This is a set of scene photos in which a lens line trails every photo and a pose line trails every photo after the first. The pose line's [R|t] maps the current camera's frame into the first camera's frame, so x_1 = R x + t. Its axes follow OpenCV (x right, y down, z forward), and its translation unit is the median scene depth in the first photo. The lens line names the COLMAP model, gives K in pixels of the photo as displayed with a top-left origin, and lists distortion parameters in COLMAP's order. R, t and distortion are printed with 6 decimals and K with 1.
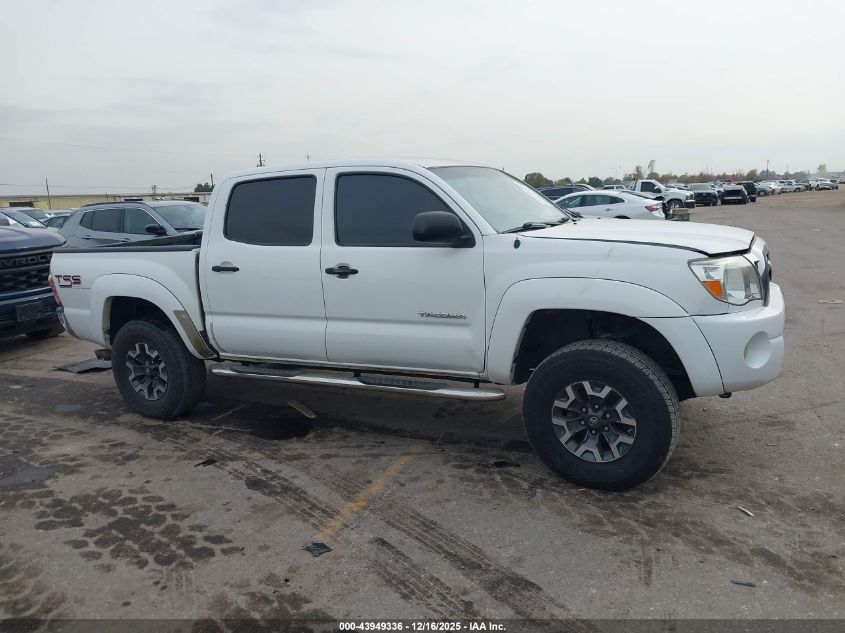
lens RADIAL K [[661.8, 0, 407.7], [0, 661.8, 313.7], [0, 0, 1]] dist [0.004024, -0.013439]
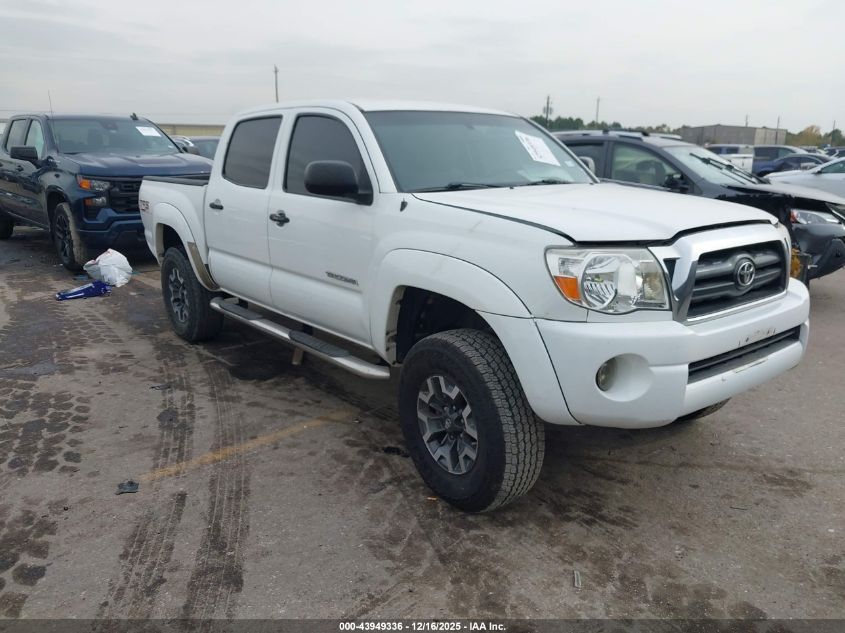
lens RADIAL K [[661.8, 0, 407.7], [0, 661.8, 313.7], [0, 0, 1]] dist [0.004024, -0.013439]
pose [[0.917385, 0.149052, -0.369036, 0.524339], [-0.118770, 0.987503, 0.103596, -0.058440], [0.379865, -0.051207, 0.923623, 0.208535]]
